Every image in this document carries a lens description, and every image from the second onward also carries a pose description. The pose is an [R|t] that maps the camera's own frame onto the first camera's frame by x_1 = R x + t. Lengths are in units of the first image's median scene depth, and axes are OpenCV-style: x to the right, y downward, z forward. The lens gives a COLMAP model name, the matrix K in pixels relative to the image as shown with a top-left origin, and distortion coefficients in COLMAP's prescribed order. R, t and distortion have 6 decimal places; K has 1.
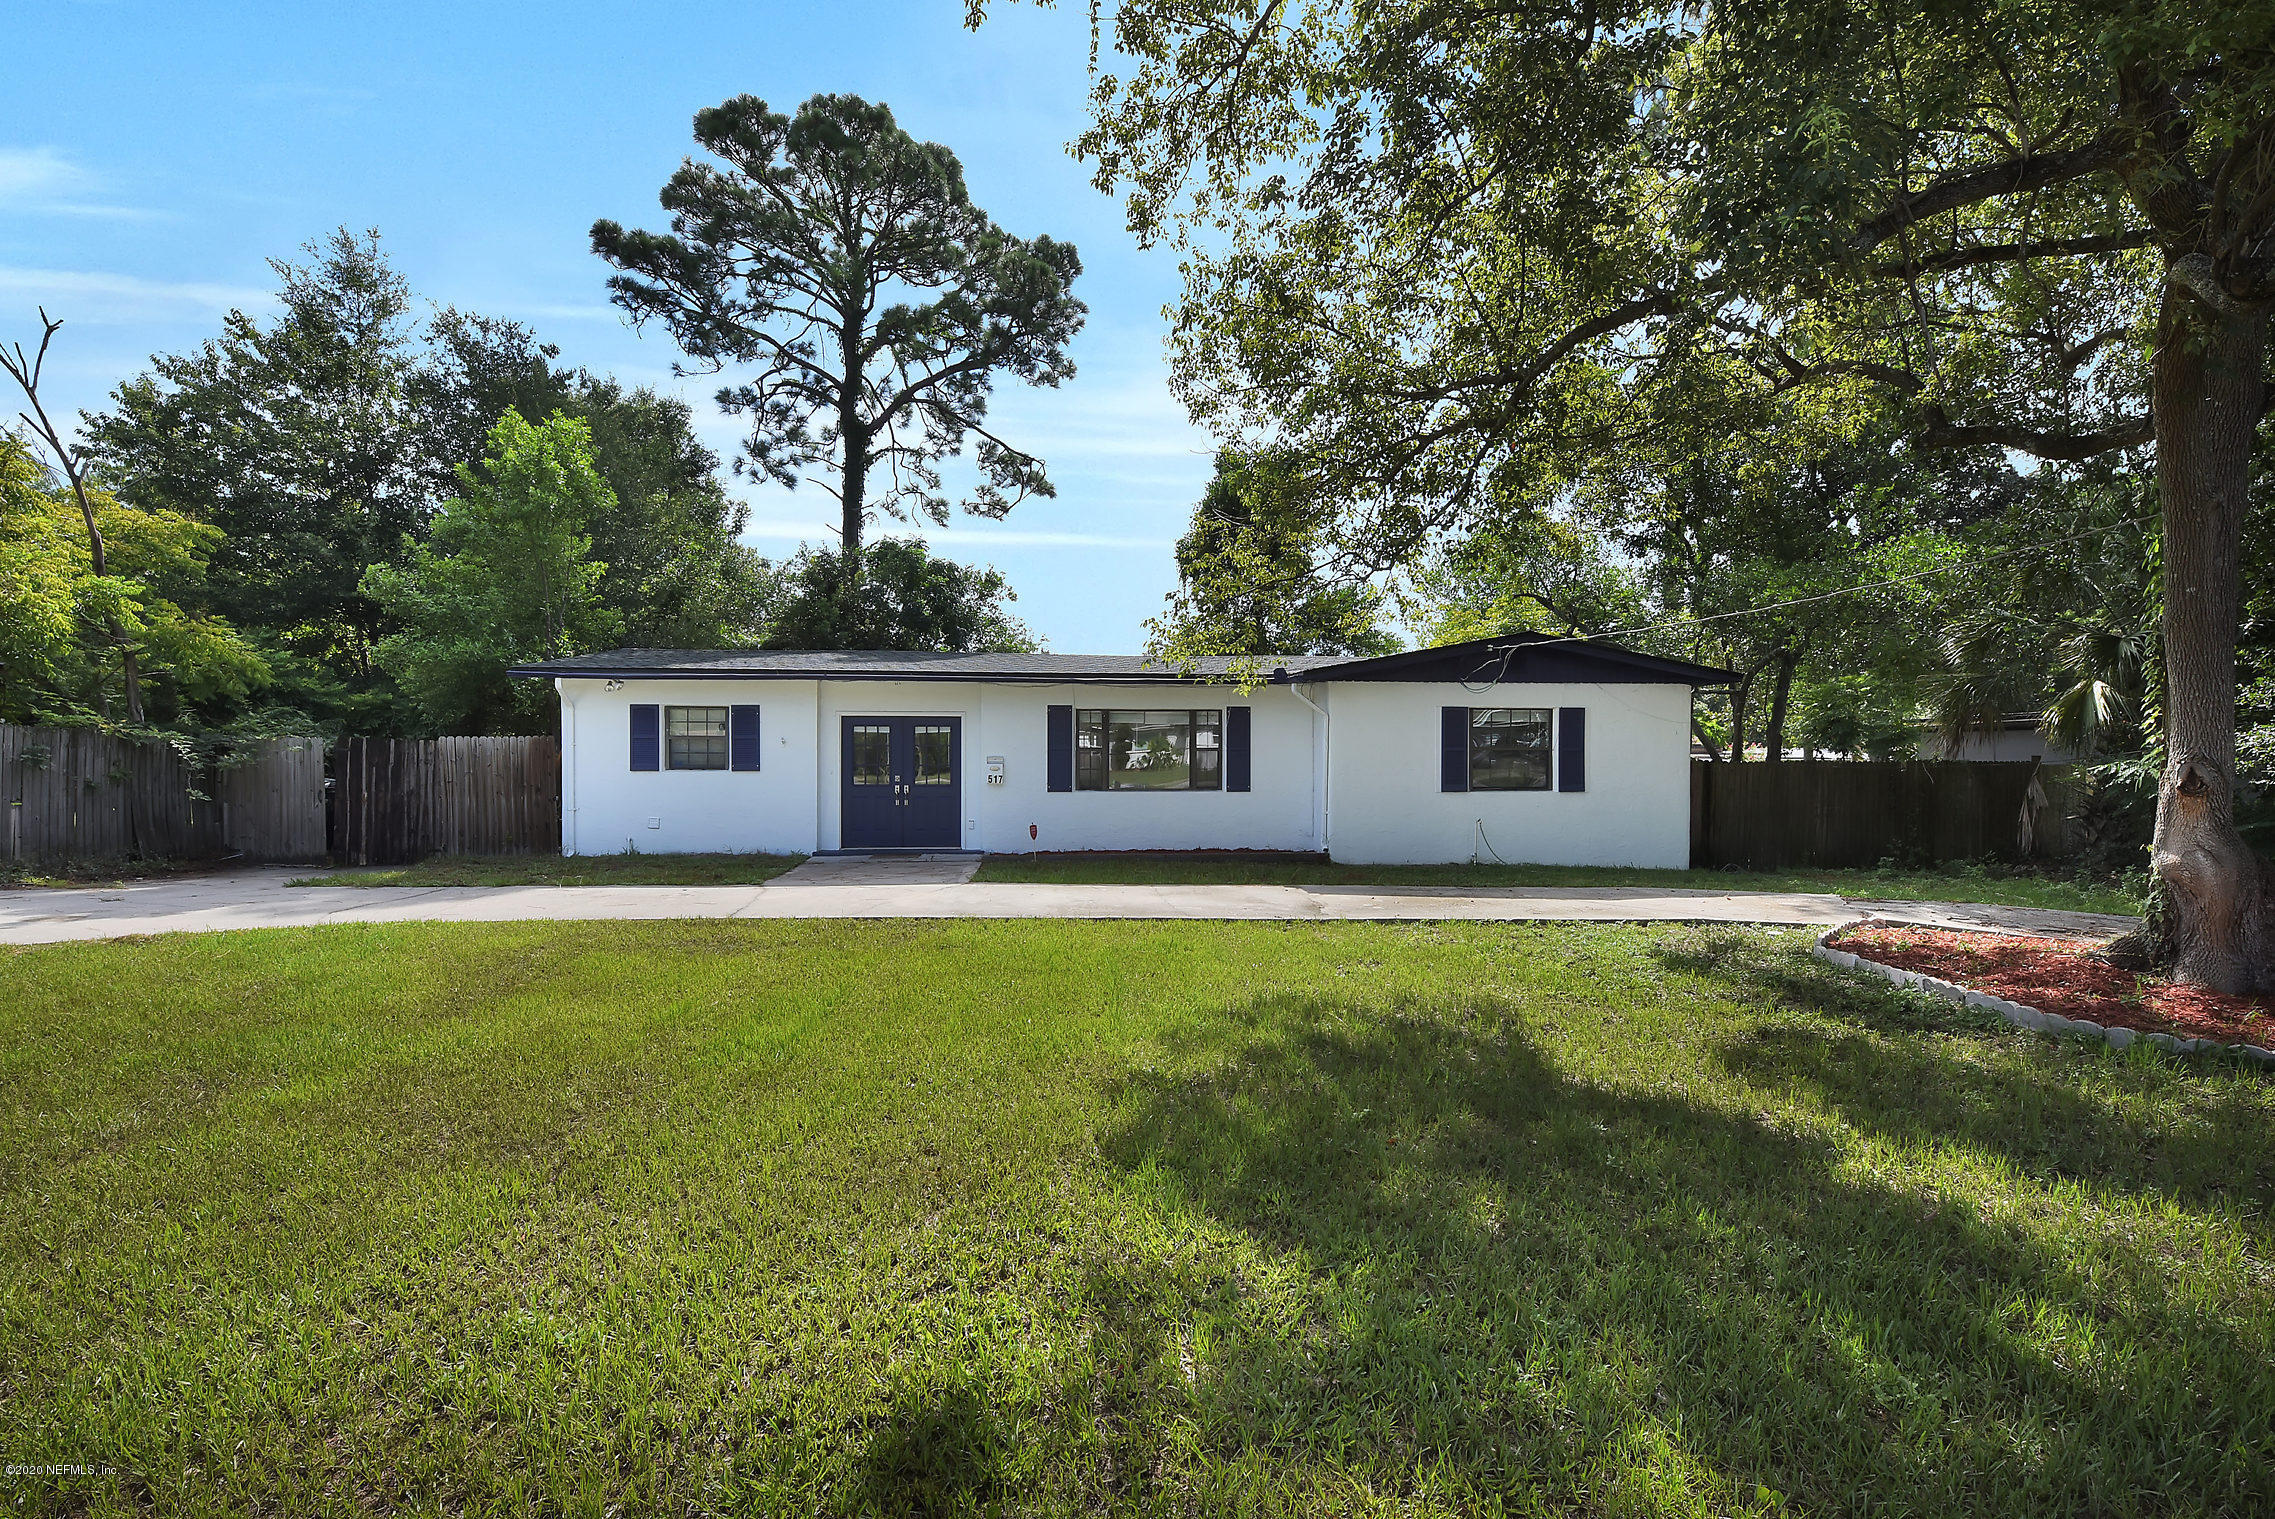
lens RADIAL K [[1007.1, 0, 1134.5], [0, 1007.1, 777.6], [0, 0, 1]] dist [-0.032020, 0.000211]
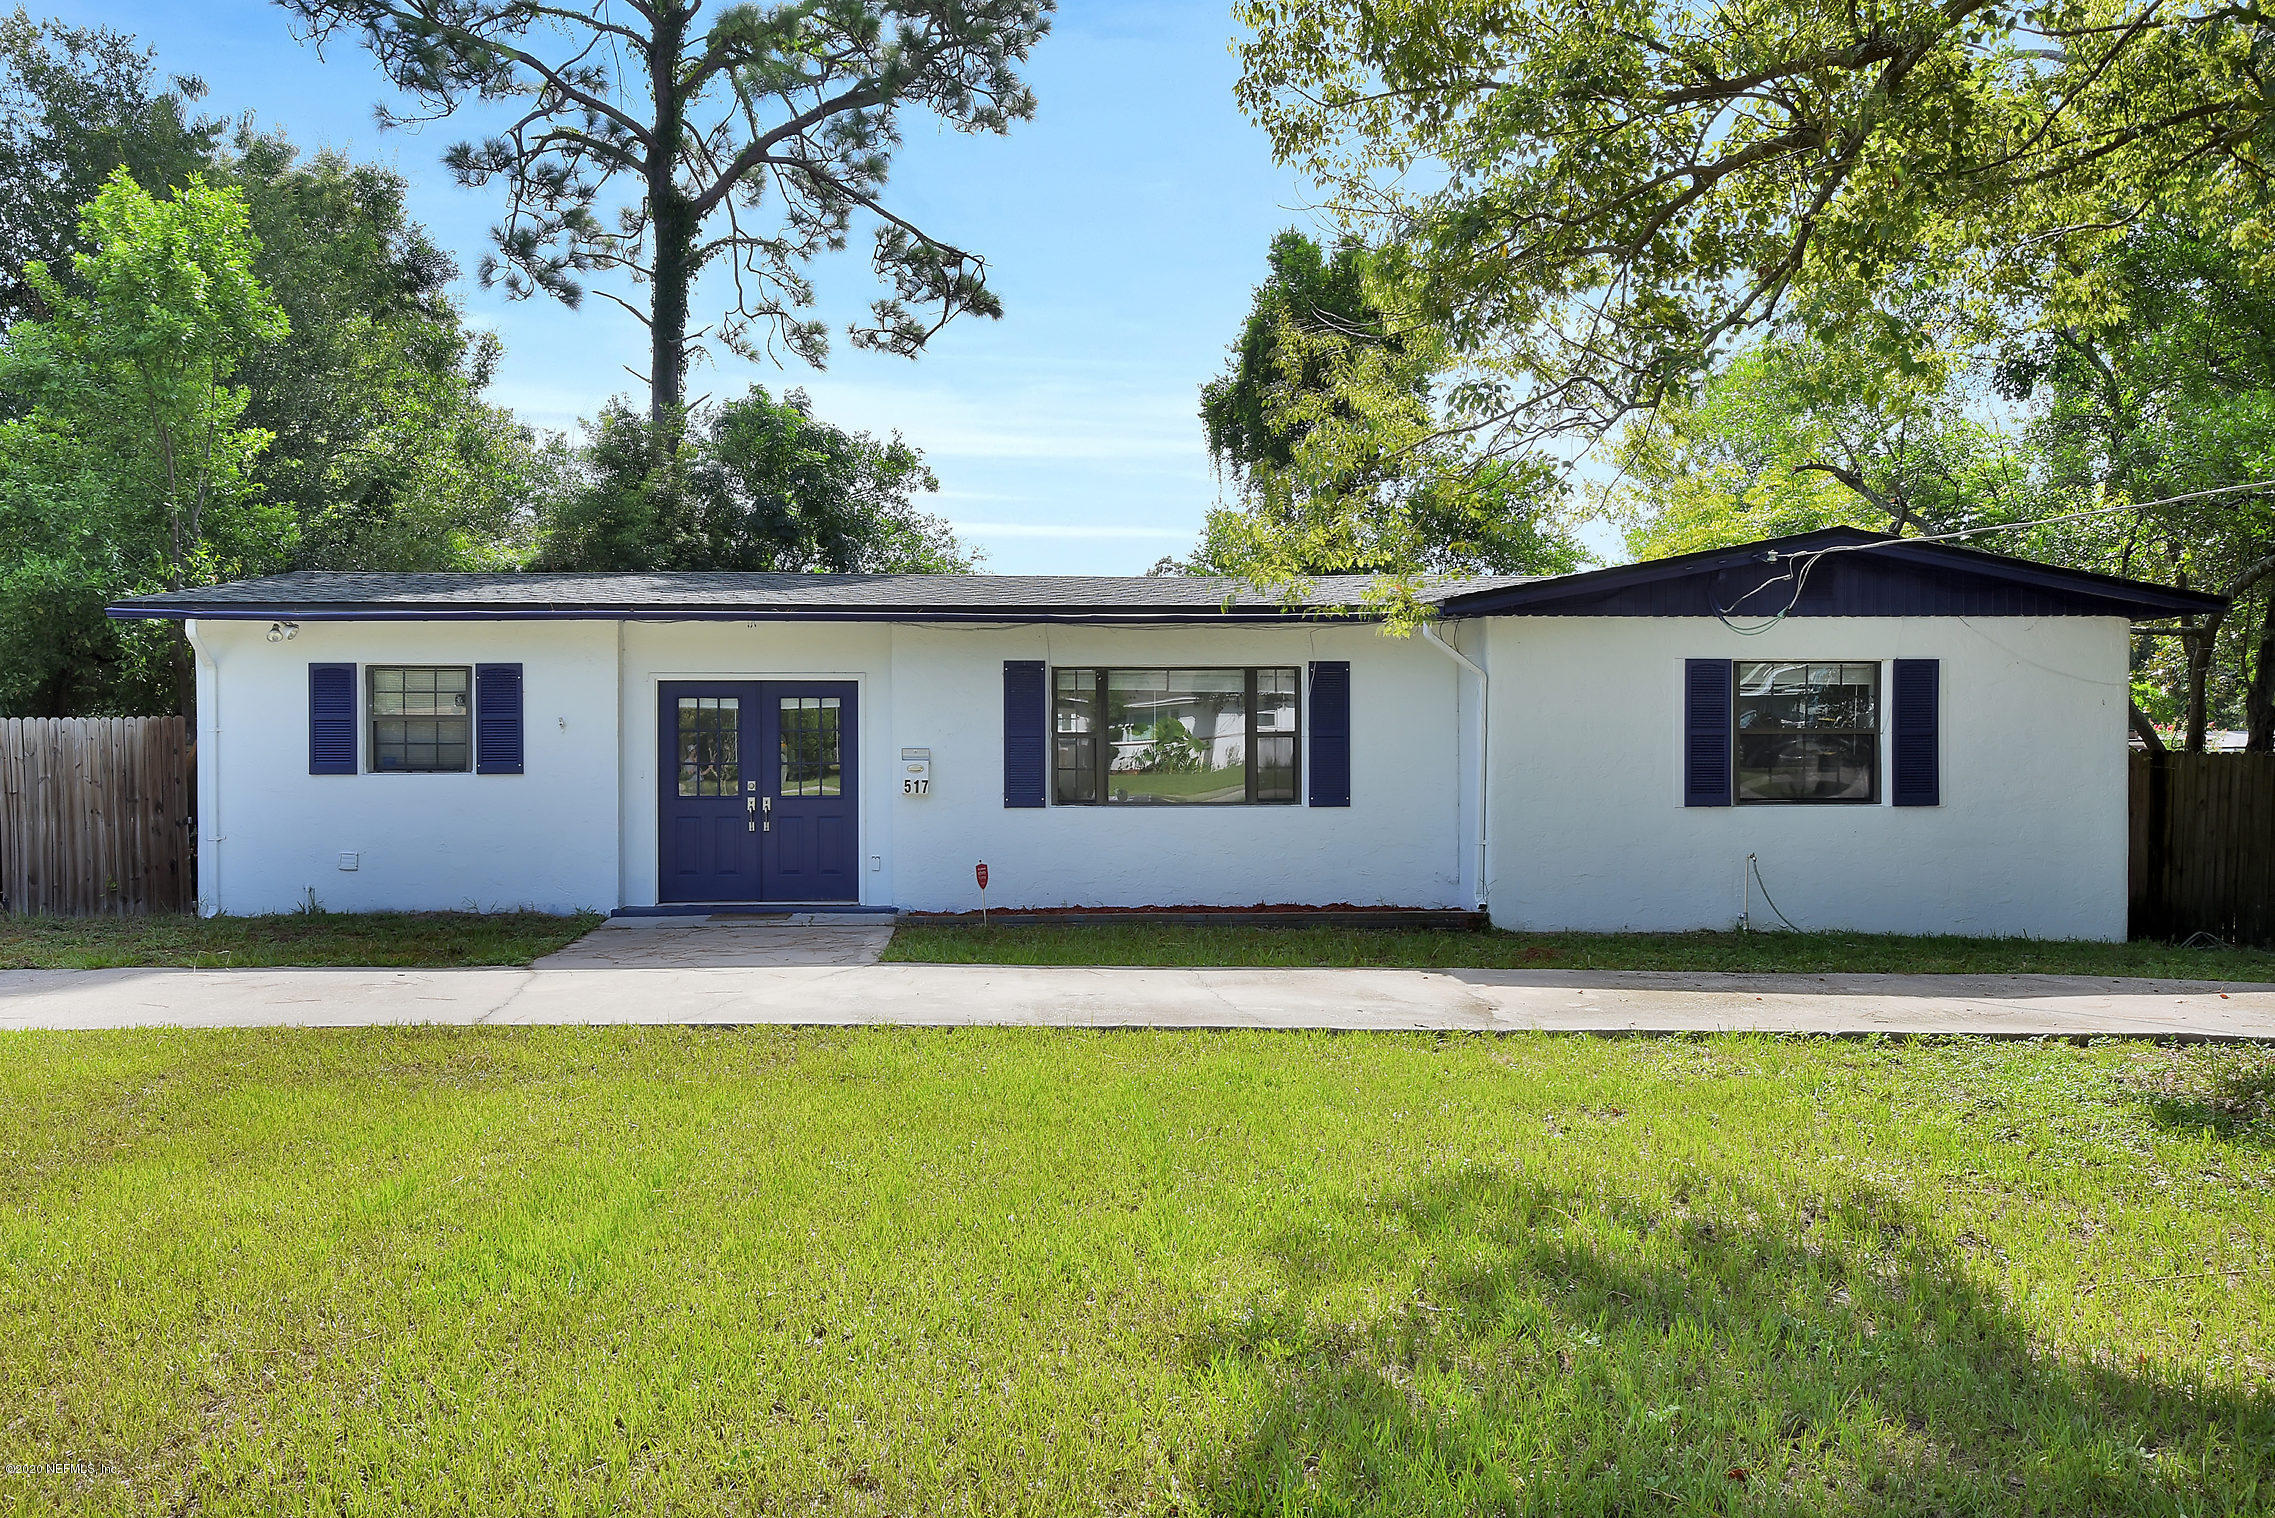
lens RADIAL K [[1843.9, 0, 1127.7], [0, 1843.9, 757.8], [0, 0, 1]] dist [-0.011933, -0.024419]
pose [[0.998689, -0.003332, -0.051078, 0.041268], [0.002684, 0.999915, -0.012737, -0.001297], [0.051117, 0.012583, 0.998613, -0.074746]]
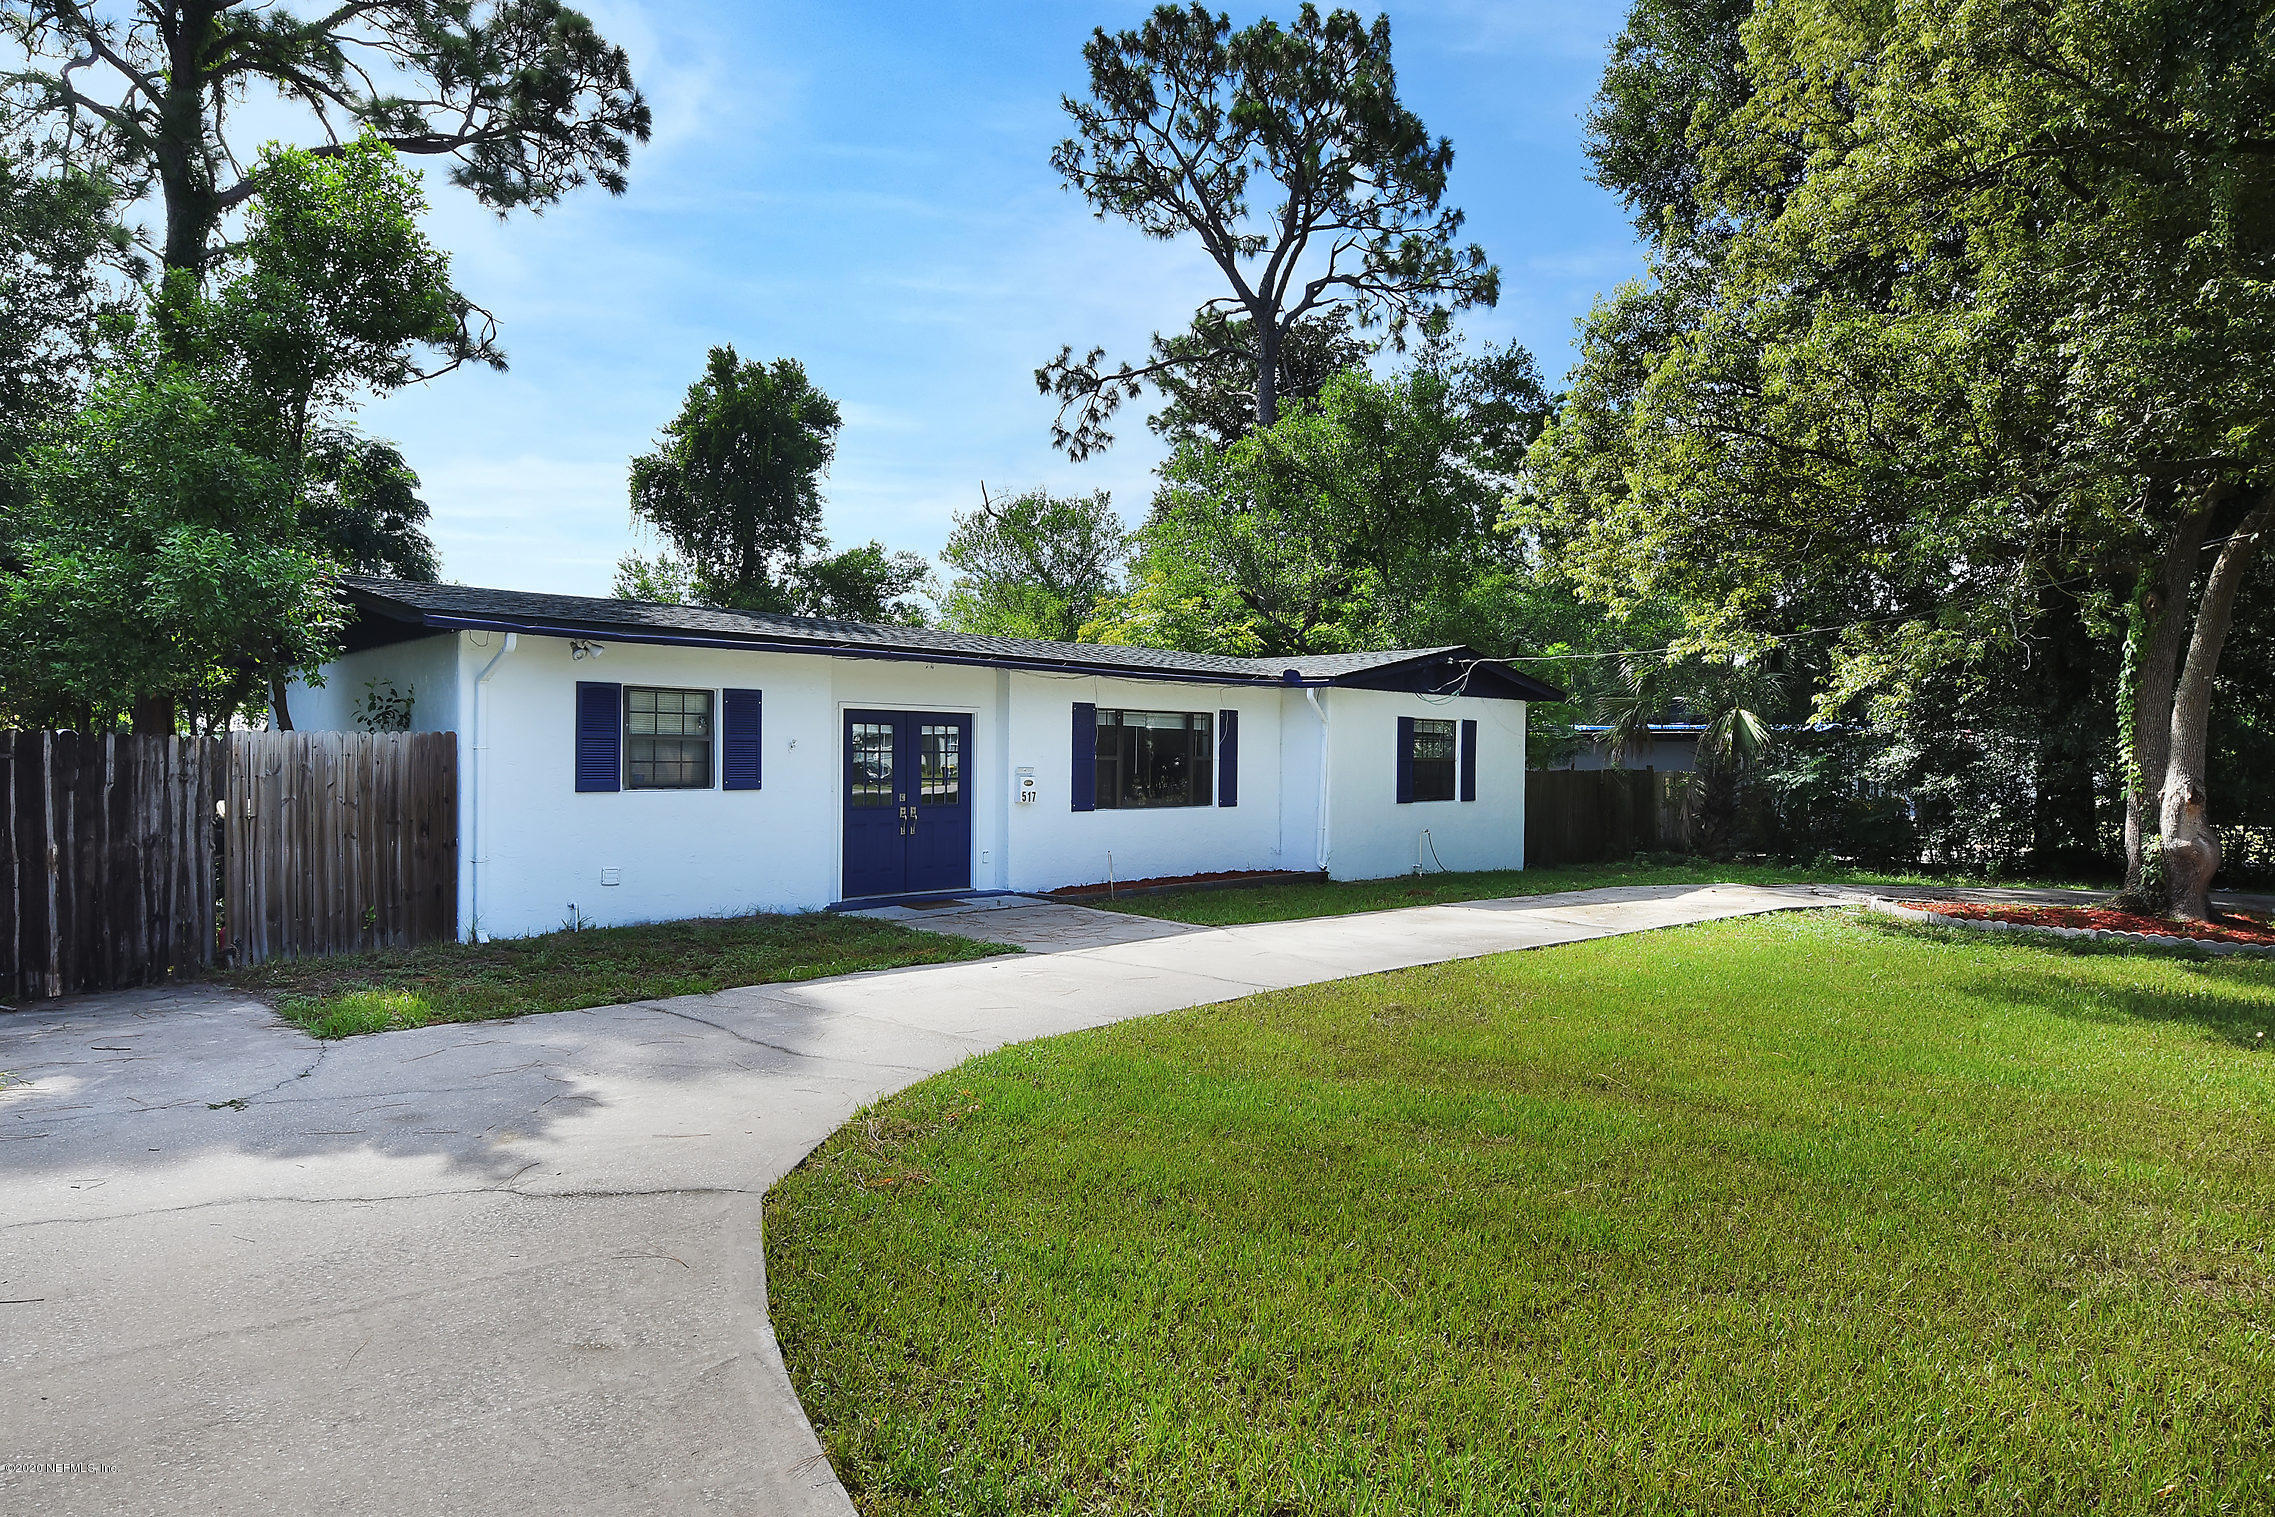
lens RADIAL K [[1393.0, 0, 1143.8], [0, 1393.0, 766.9], [0, 0, 1]] dist [0.025256, 0.000727]
pose [[0.773872, 0.000767, 0.633342, -0.734934], [0.003717, 0.999977, -0.005752, -0.014814], [-0.633331, 0.006805, 0.773851, 0.122300]]
